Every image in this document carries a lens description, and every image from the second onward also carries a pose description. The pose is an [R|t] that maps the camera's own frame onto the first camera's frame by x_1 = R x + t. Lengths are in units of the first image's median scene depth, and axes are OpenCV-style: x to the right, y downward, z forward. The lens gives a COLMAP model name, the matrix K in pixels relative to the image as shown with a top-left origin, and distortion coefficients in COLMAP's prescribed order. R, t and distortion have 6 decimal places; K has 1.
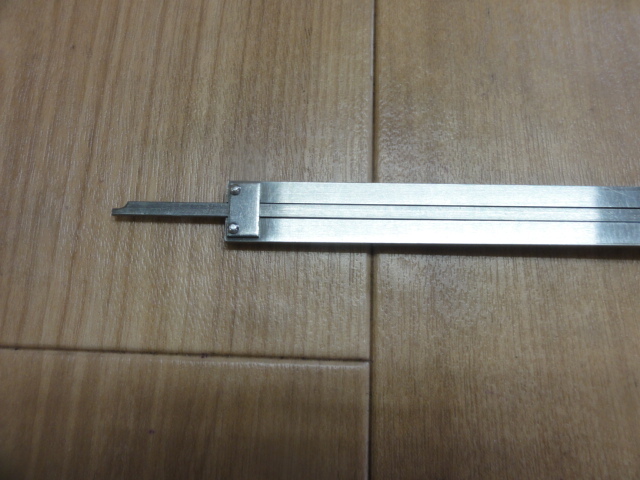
lens RADIAL K [[443.0, 0, 317.9], [0, 443.0, 240.7], [0, 0, 1]] dist [-0.011661, -0.001784]
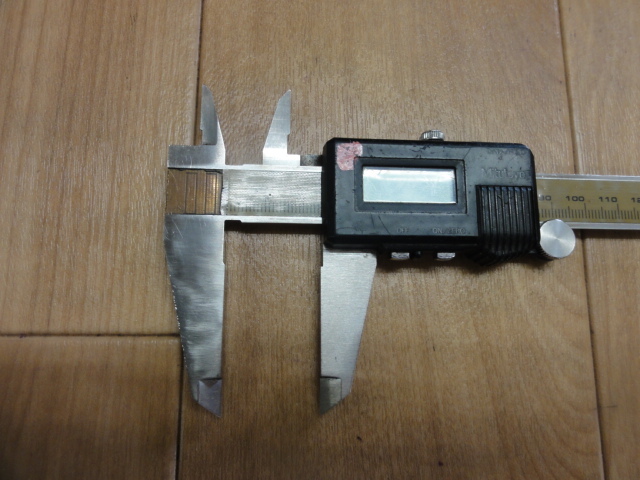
lens RADIAL K [[443.0, 0, 316.4], [0, 443.0, 236.7], [0, 0, 1]] dist [-0.011661, -0.001784]
pose [[0.999059, -0.027828, 0.033262, 0.395360], [0.025840, 0.997937, 0.058768, -0.020663], [-0.034829, -0.057854, 0.997717, -0.064615]]
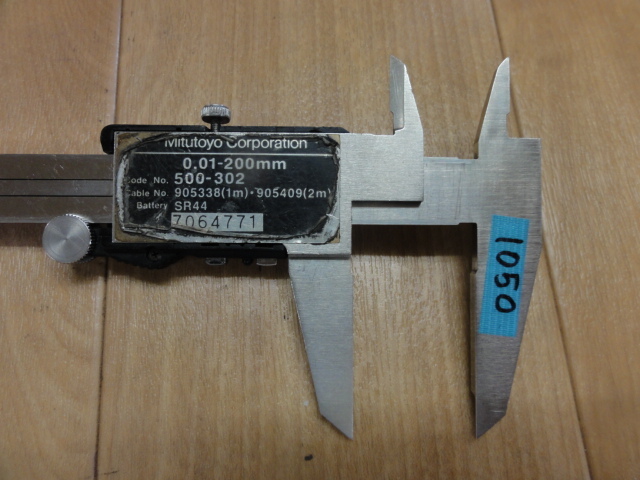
lens RADIAL K [[443.0, 0, 321.5], [0, 443.0, 239.0], [0, 0, 1]] dist [-0.011661, -0.001784]
pose [[0.993813, -0.105059, 0.036020, 1.571458], [0.106427, 0.993578, -0.038422, 0.100766], [-0.031752, 0.042018, 0.998612, 0.072487]]
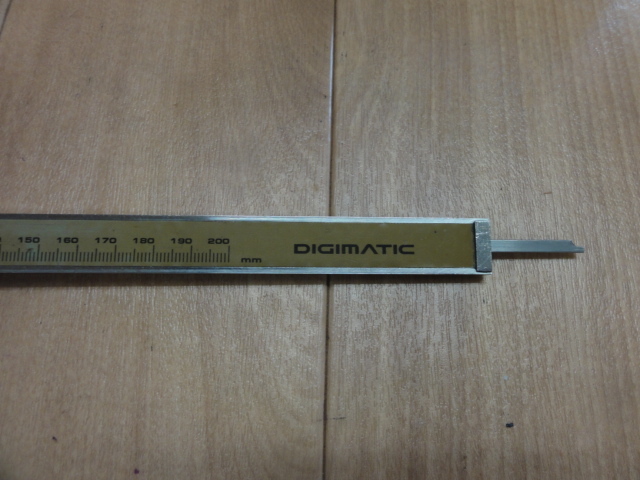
lens RADIAL K [[443.0, 0, 321.4], [0, 443.0, 239.0], [0, 0, 1]] dist [-0.011661, -0.001784]
pose [[0.999410, -0.018887, -0.028671, 1.141738], [0.016121, 0.995461, -0.093794, 0.167082], [0.030312, 0.093277, 0.995179, -0.070556]]
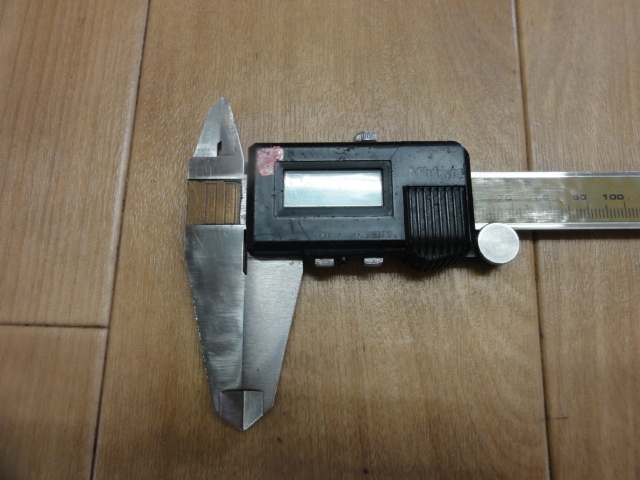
lens RADIAL K [[443.0, 0, 321.5], [0, 443.0, 235.8], [0, 0, 1]] dist [-0.011661, -0.001784]
pose [[0.998528, -0.021935, -0.049597, 0.666100], [0.022904, 0.999556, 0.019055, 0.039045], [0.049157, -0.020163, 0.998588, -0.038800]]
